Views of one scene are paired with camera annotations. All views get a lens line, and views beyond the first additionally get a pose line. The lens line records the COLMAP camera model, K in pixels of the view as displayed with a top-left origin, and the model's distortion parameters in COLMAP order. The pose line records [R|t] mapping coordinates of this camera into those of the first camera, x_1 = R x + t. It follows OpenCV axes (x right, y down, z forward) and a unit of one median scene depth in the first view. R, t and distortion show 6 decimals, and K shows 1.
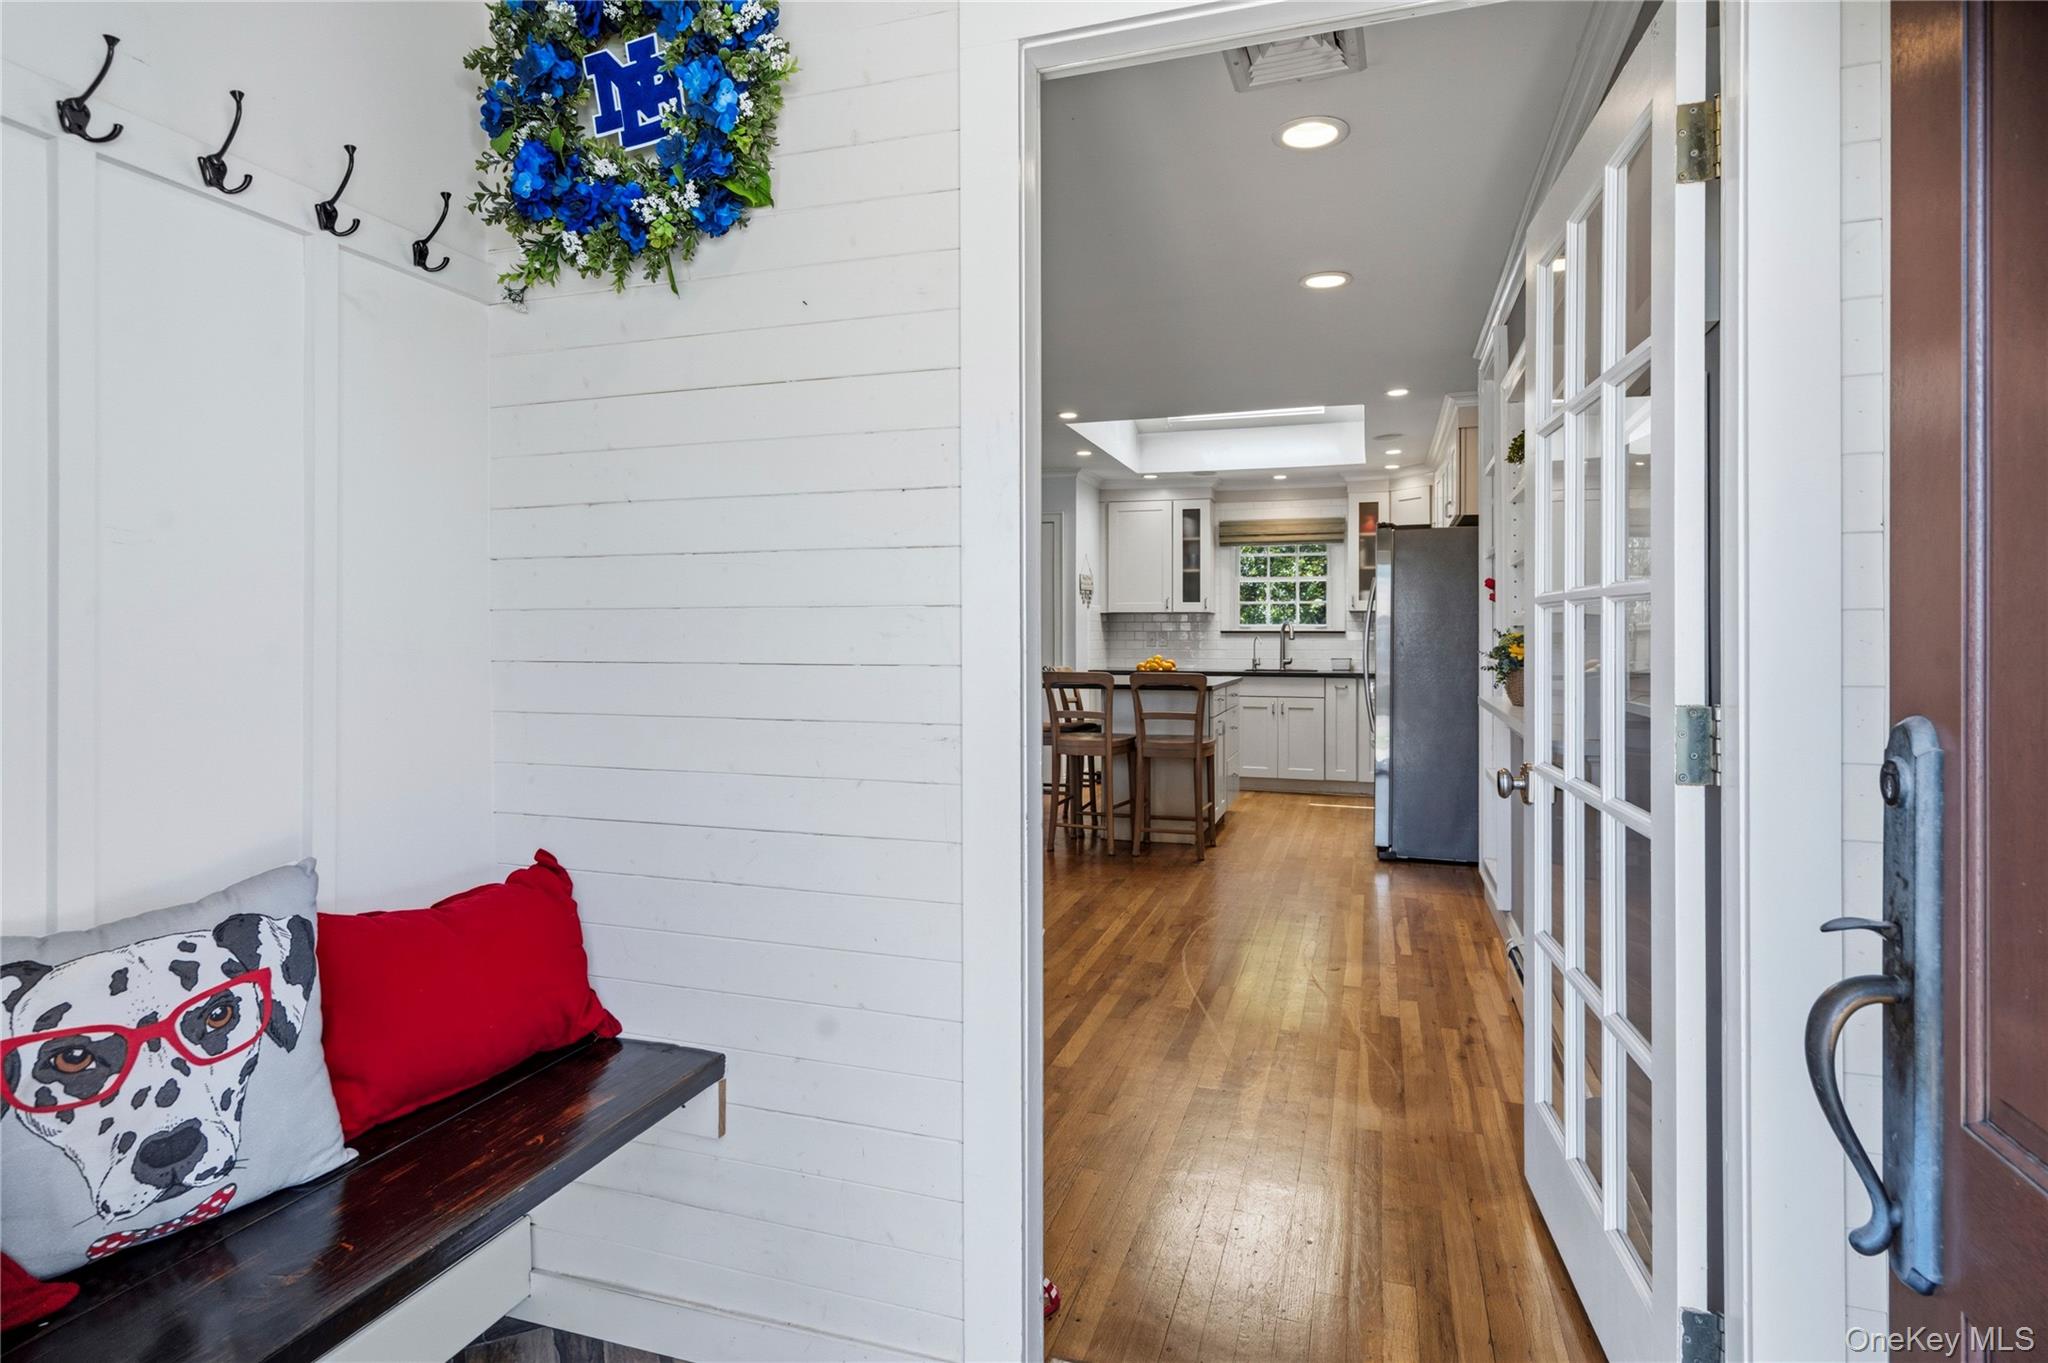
lens RADIAL K [[1039.4, 0, 1016.9], [0, 1039.4, 643.8], [0, 0, 1]] dist [0.002307, 0.000713]
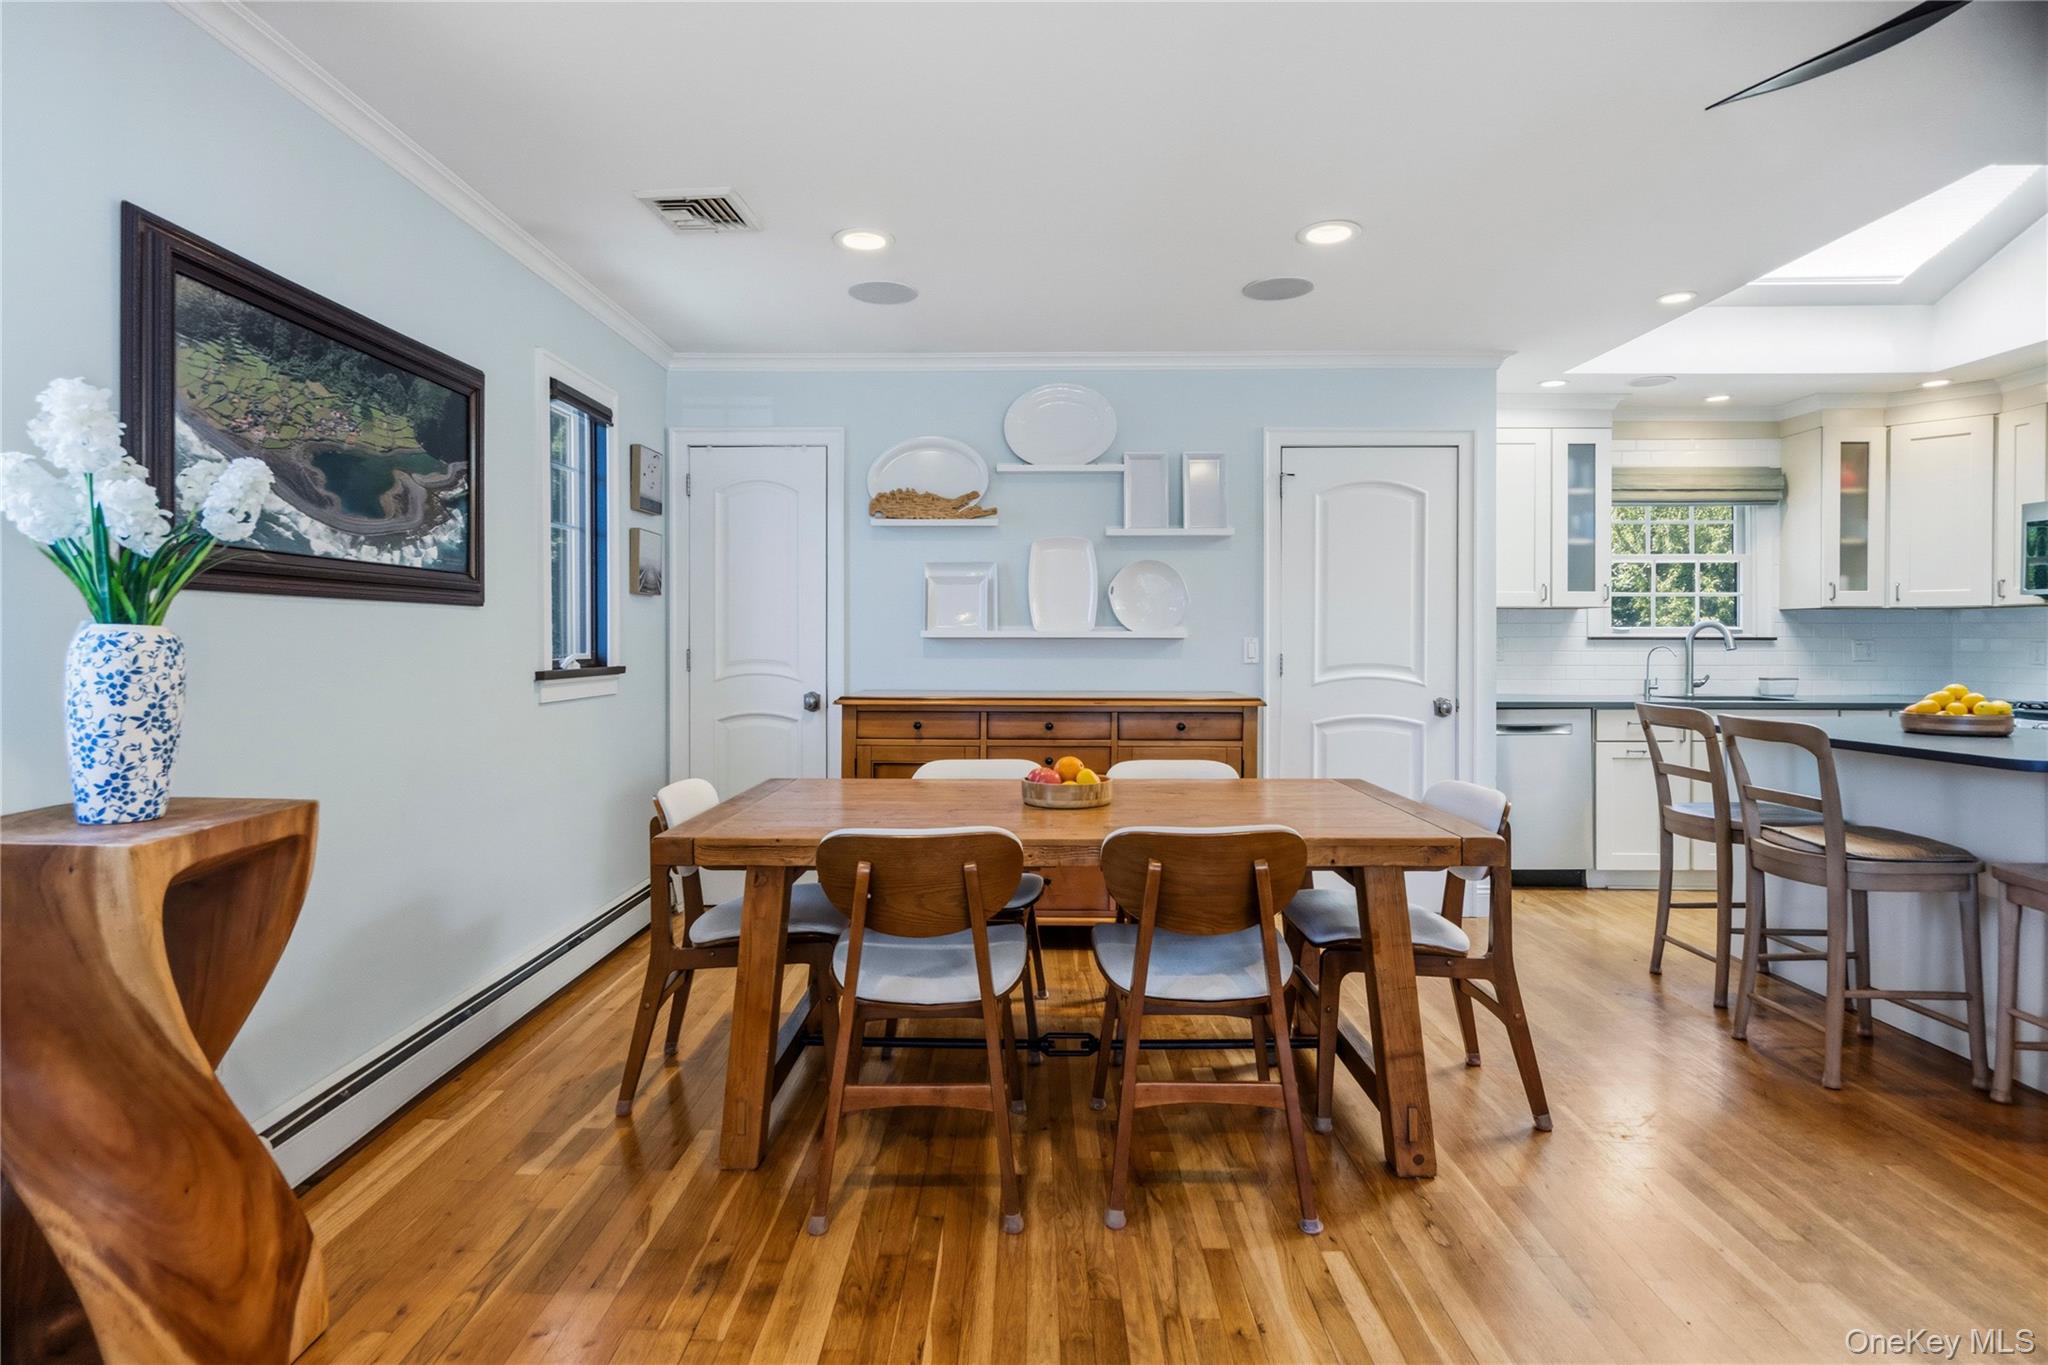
lens RADIAL K [[1039.4, 0, 1016.9], [0, 1039.4, 644.8], [0, 0, 1]] dist [0.002307, 0.000713]
pose [[0.947698, -0.003692, 0.319146, -0.359446], [0.003469, 0.999993, 0.001267, -0.009123], [-0.319149, -0.000093, 0.947705, 0.507760]]
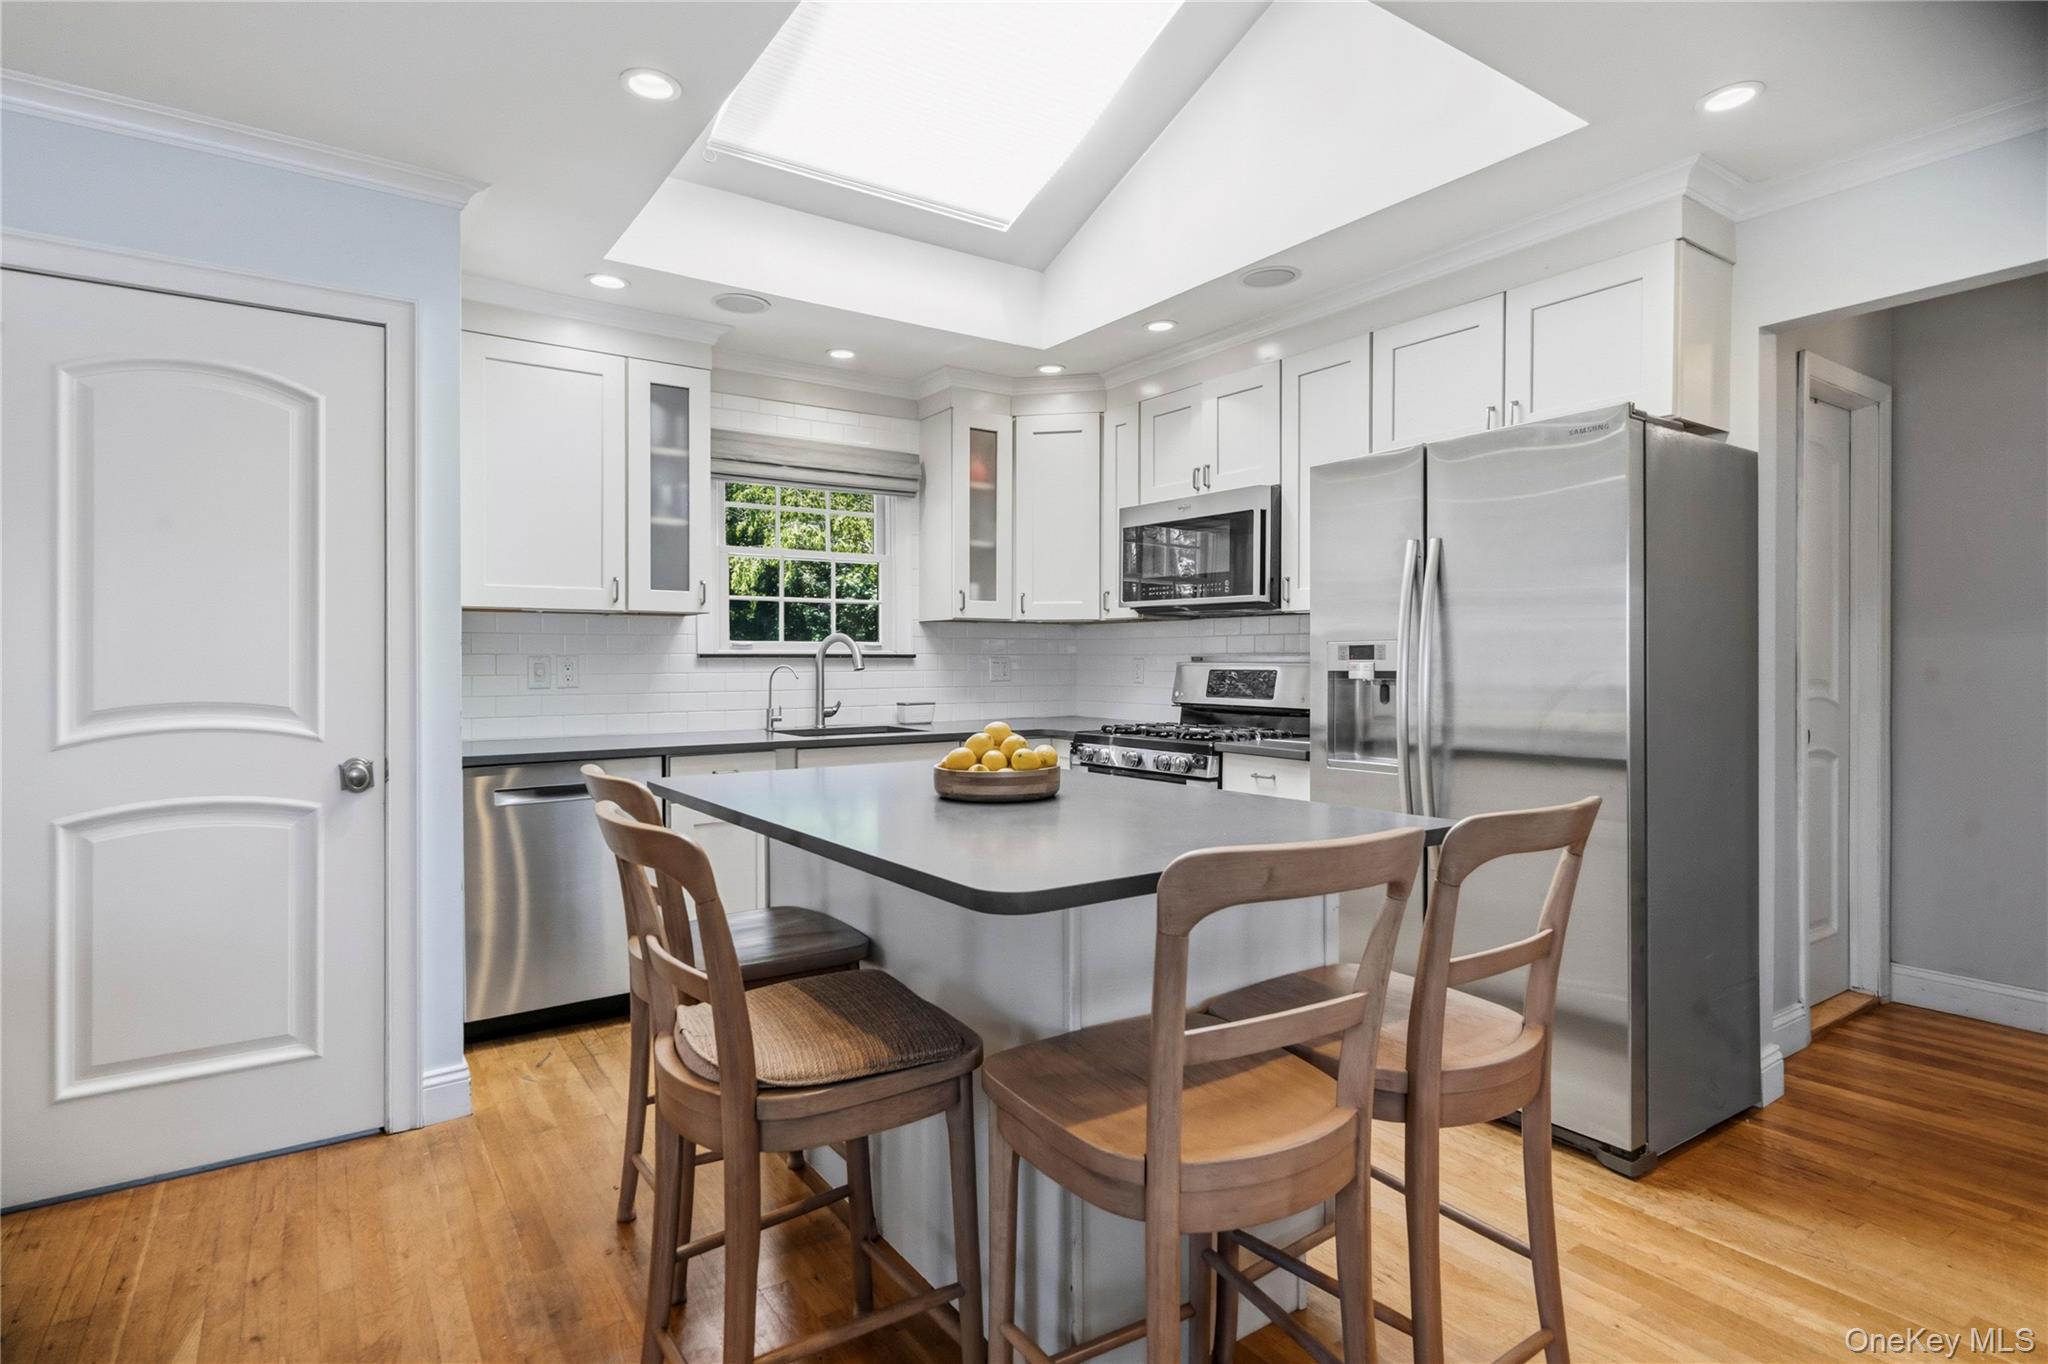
lens RADIAL K [[1039.4, 0, 1016.9], [0, 1039.4, 644.3], [0, 0, 1]] dist [0.002307, 0.000713]
pose [[0.587979, 0.006372, 0.808851, -0.110908], [0.006228, 0.999904, -0.012404, -0.009528], [-0.808853, 0.012331, 0.587882, 0.608024]]
